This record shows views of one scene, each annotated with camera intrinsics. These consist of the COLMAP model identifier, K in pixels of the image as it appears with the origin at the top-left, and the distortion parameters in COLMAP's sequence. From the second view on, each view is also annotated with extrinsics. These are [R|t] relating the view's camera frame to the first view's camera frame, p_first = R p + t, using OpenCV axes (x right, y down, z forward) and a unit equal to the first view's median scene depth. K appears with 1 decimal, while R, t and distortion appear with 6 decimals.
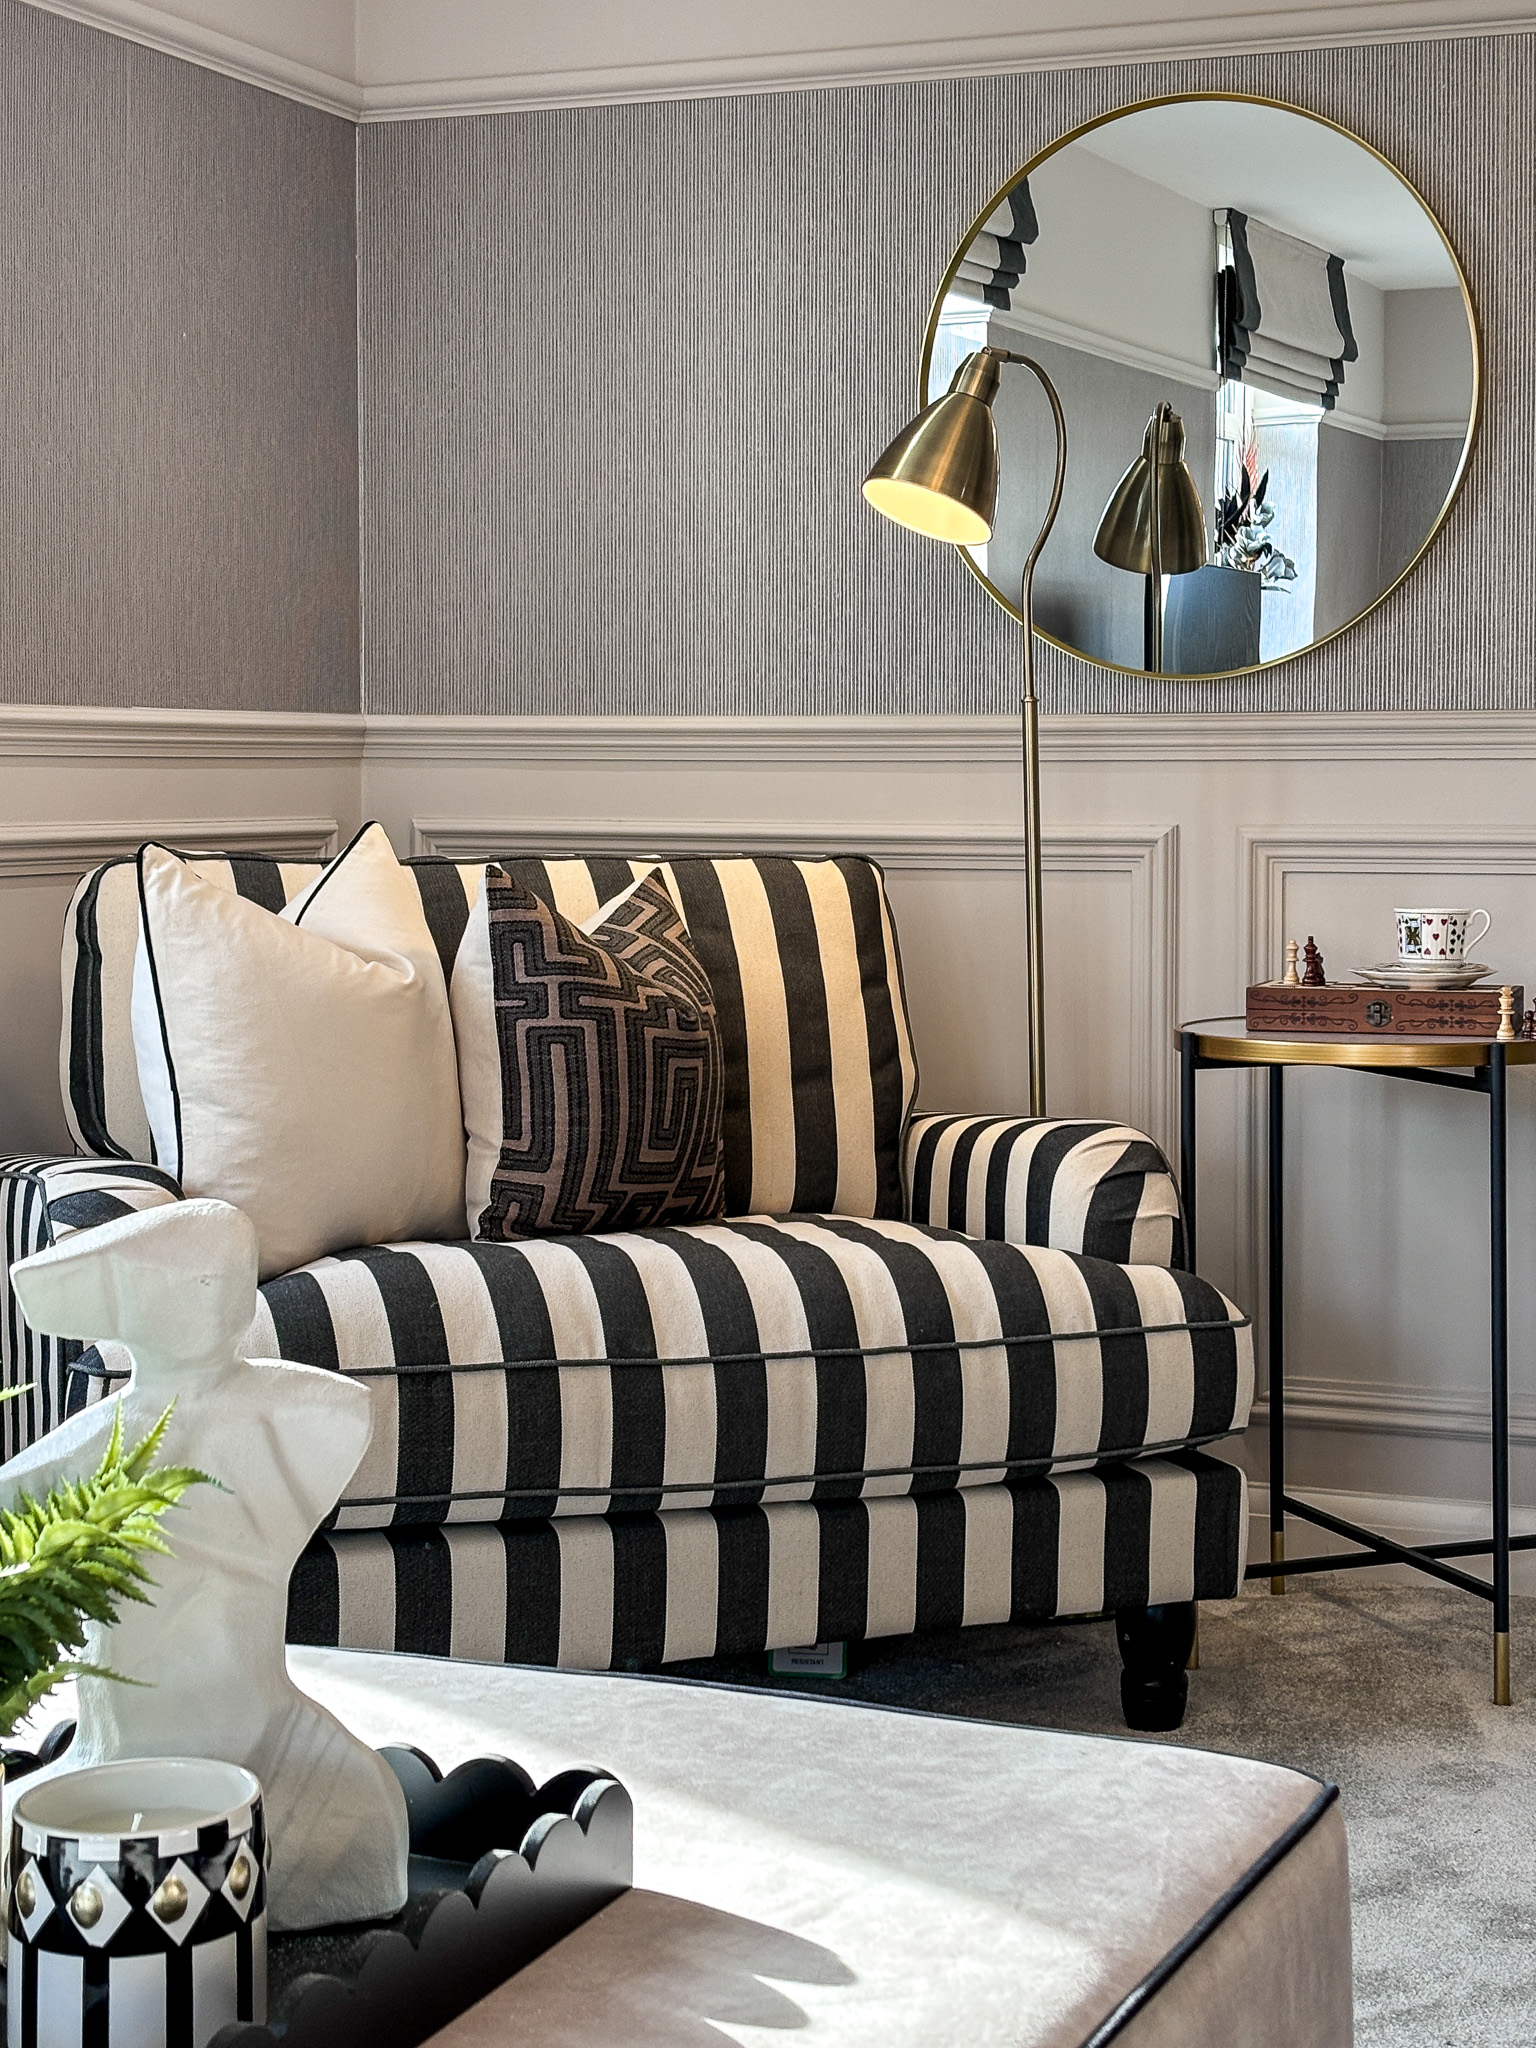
lens RADIAL K [[3664.5, 0, 771.9], [0, 3664.5, 884.2], [0, 0, 1]] dist [0.126420, -0.026438]
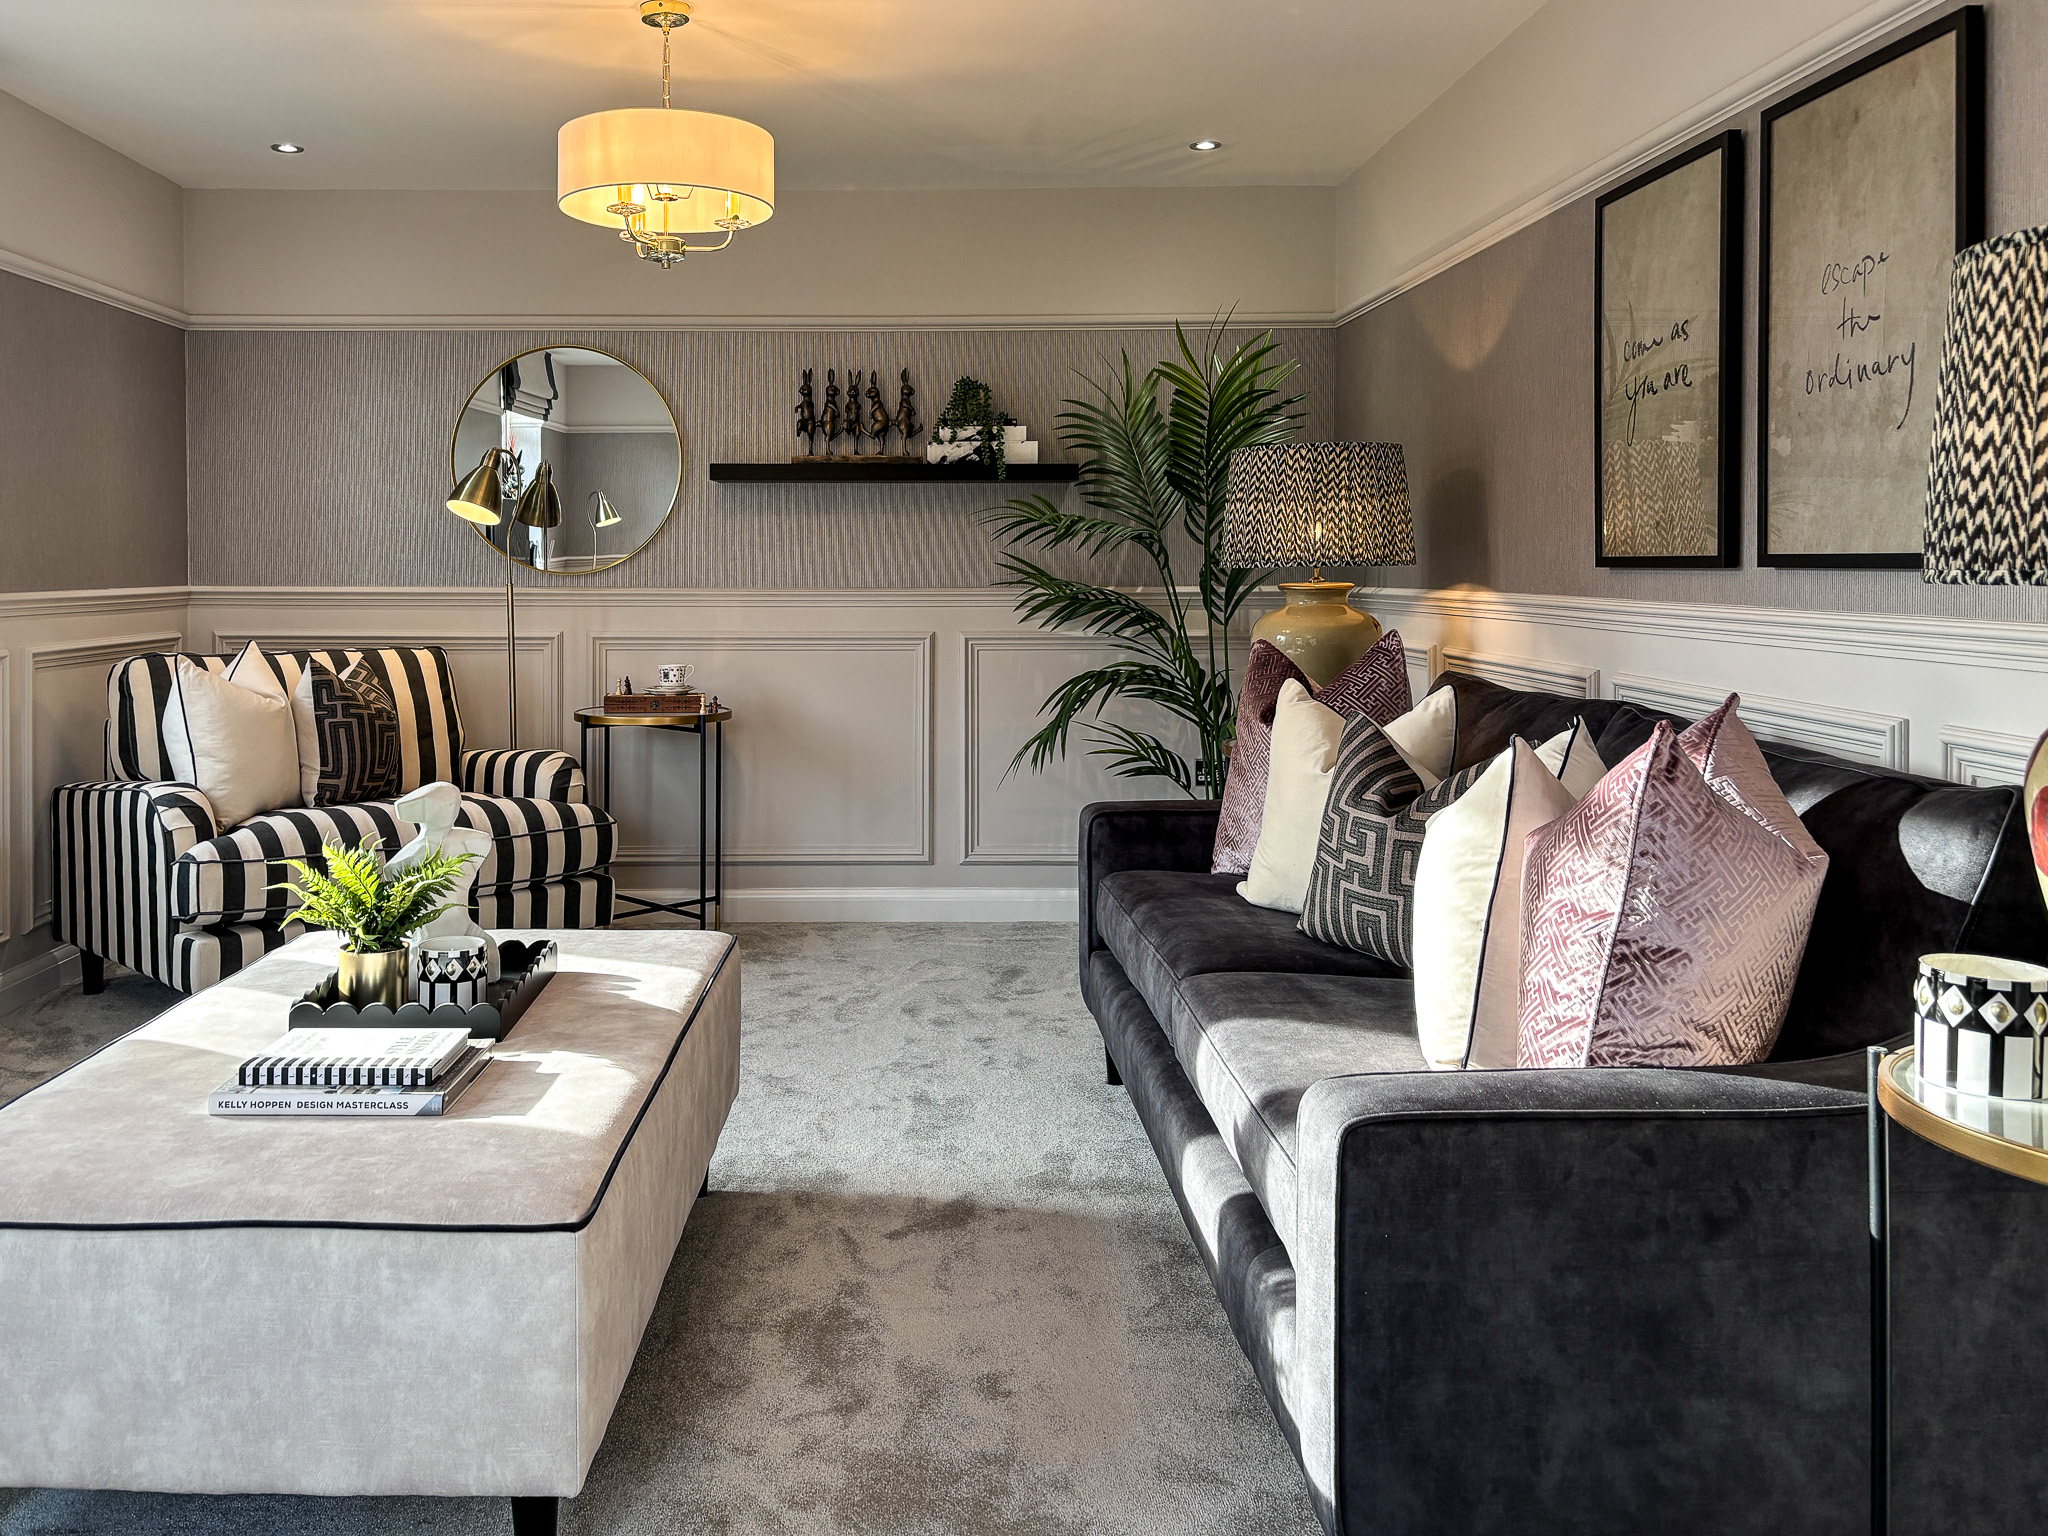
lens RADIAL K [[1603.9, 0, 981.2], [0, 1603.9, 715.4], [0, 0, 1]] dist [-0.001549, -0.004928]
pose [[0.918873, -0.032778, 0.393188, -0.079349], [0.014197, 0.998645, 0.050073, -0.012833], [-0.394297, -0.040428, 0.918093, -0.166578]]
